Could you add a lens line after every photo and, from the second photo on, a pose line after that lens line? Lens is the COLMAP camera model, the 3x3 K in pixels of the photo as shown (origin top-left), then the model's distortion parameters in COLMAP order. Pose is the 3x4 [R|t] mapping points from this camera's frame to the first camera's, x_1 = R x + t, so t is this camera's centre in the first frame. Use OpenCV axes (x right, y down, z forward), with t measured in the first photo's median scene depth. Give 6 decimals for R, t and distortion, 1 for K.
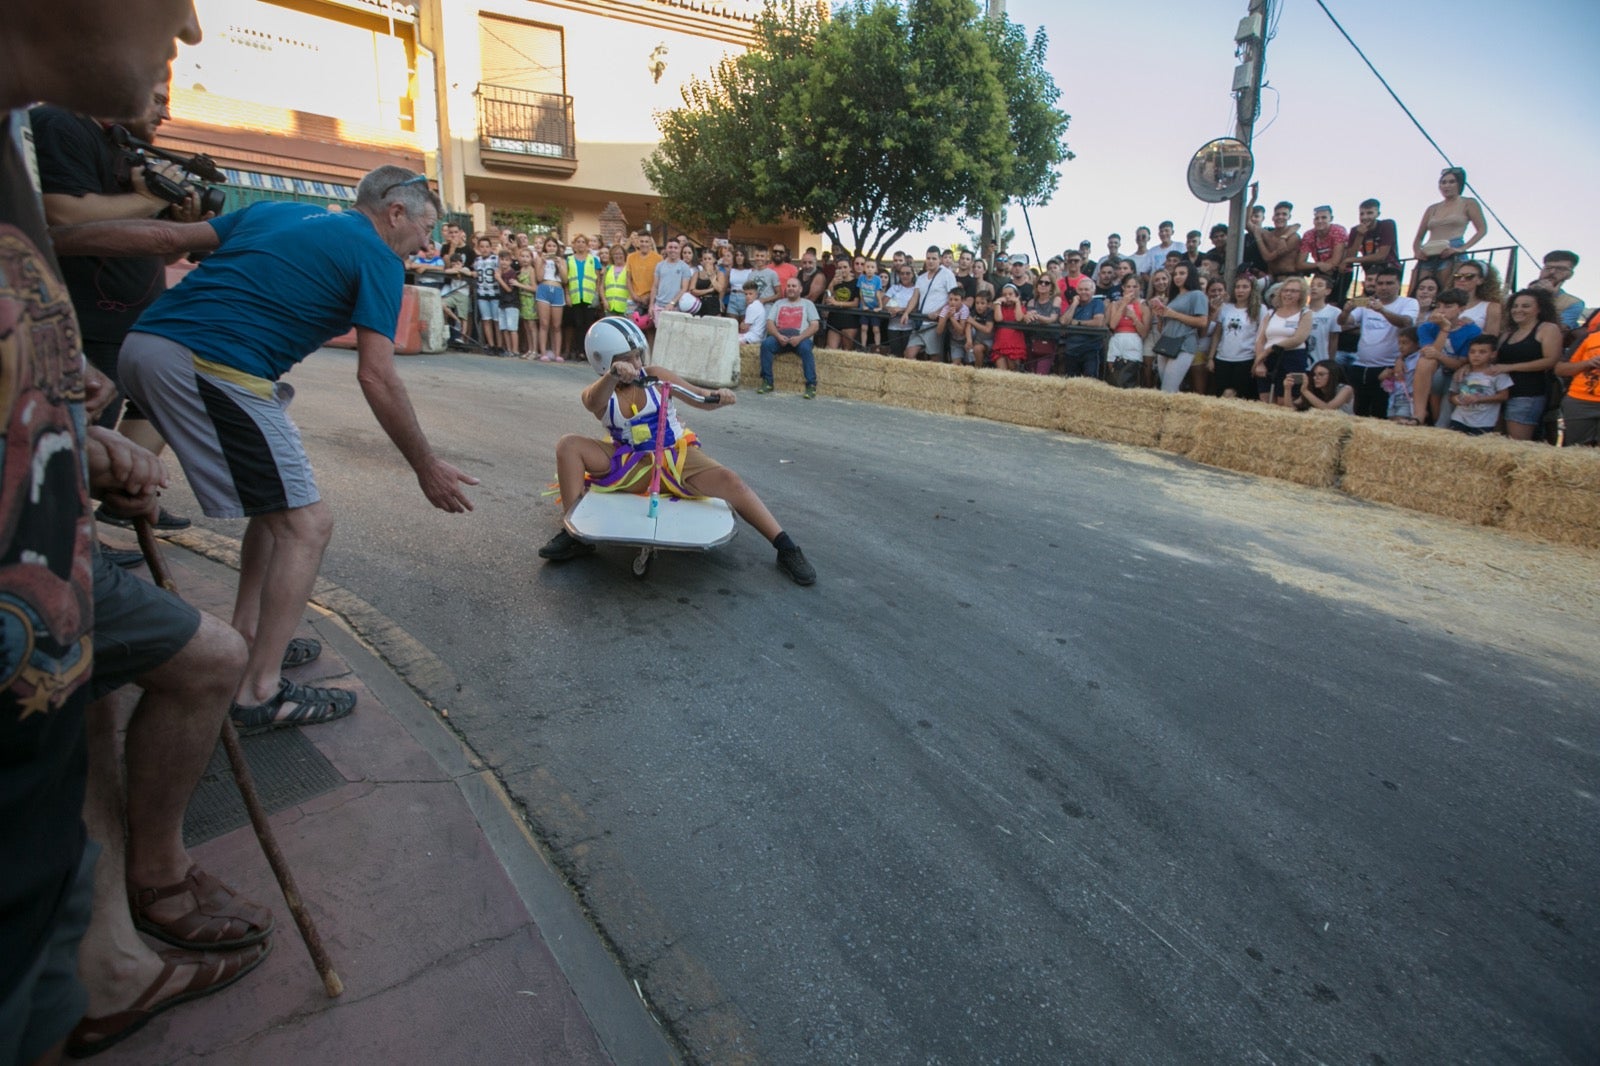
lens RADIAL K [[735.6, 0, 799.9], [0, 735.6, 524.8], [0, 0, 1]] dist [-0.062746, 0.030128]
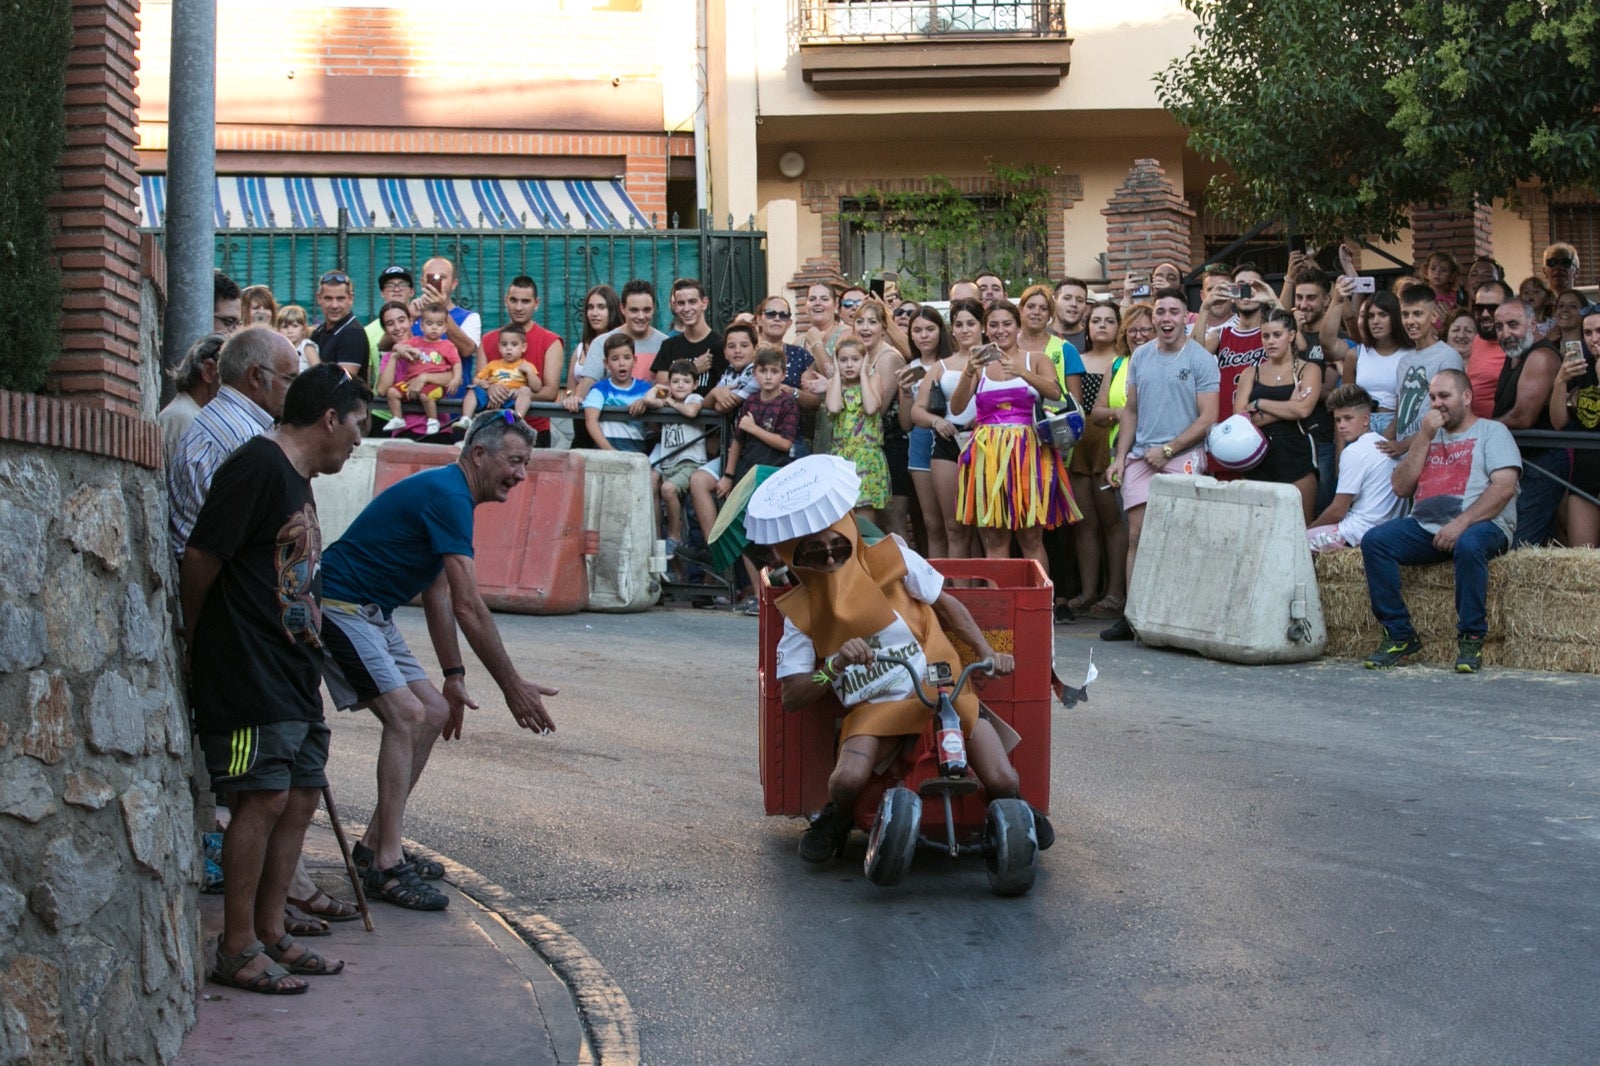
lens RADIAL K [[3973.6, 0, 800.4], [0, 3973.6, 532.9], [0, 0, 1]] dist [-0.096659, -0.357480]
pose [[0.895209, -0.057320, -0.441945, 0.699849], [-0.058616, 0.967934, -0.244272, 0.319185], [0.441775, 0.244580, 0.863143, -1.082169]]
